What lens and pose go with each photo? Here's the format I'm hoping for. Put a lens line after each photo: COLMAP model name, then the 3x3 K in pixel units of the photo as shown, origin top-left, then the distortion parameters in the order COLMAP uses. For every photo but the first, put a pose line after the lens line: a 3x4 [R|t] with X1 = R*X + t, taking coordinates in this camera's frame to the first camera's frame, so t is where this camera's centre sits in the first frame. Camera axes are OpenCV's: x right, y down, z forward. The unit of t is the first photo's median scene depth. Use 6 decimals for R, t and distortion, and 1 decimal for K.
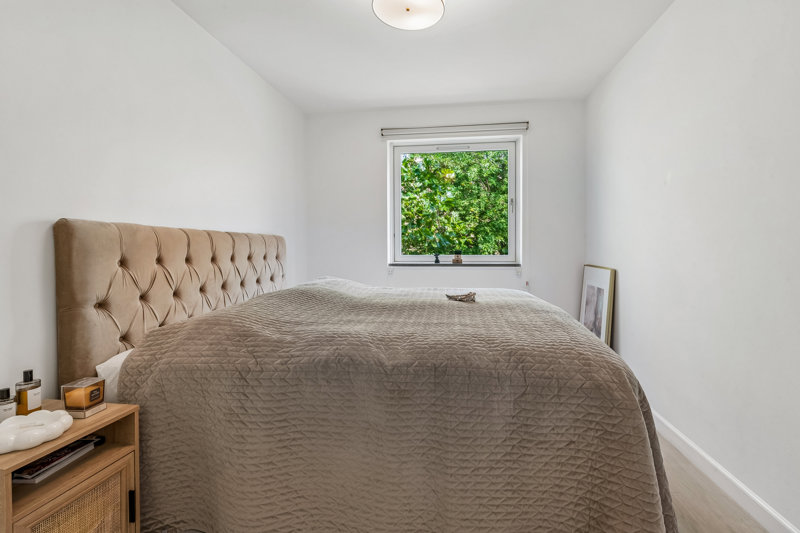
lens RADIAL K [[369.8, 0, 401.9], [0, 369.8, 253.4], [0, 0, 1]] dist [0.001464, 0.000557]
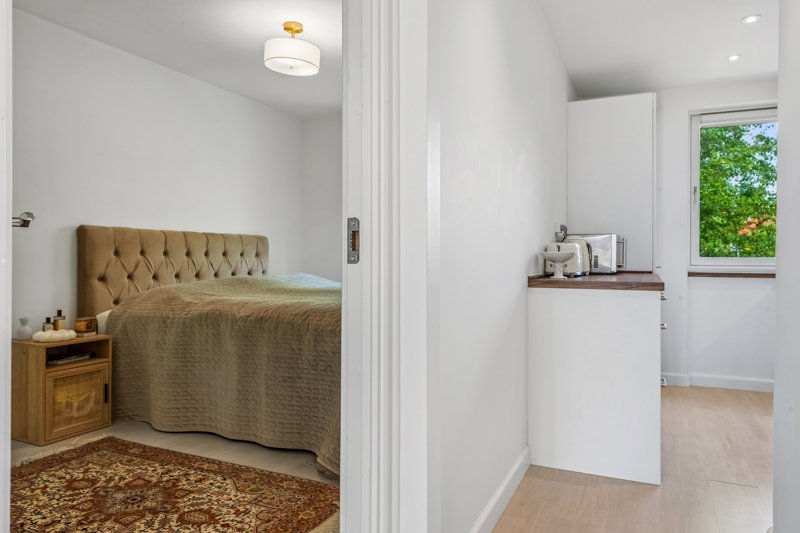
lens RADIAL K [[517.8, 0, 413.6], [0, 517.8, 252.6], [0, 0, 1]] dist [-0.000154, 0.000093]
pose [[0.964411, 0.007206, -0.264311, 1.070187], [-0.012370, 0.999764, -0.017877, 0.050488], [0.264120, 0.020510, 0.964272, -0.796389]]
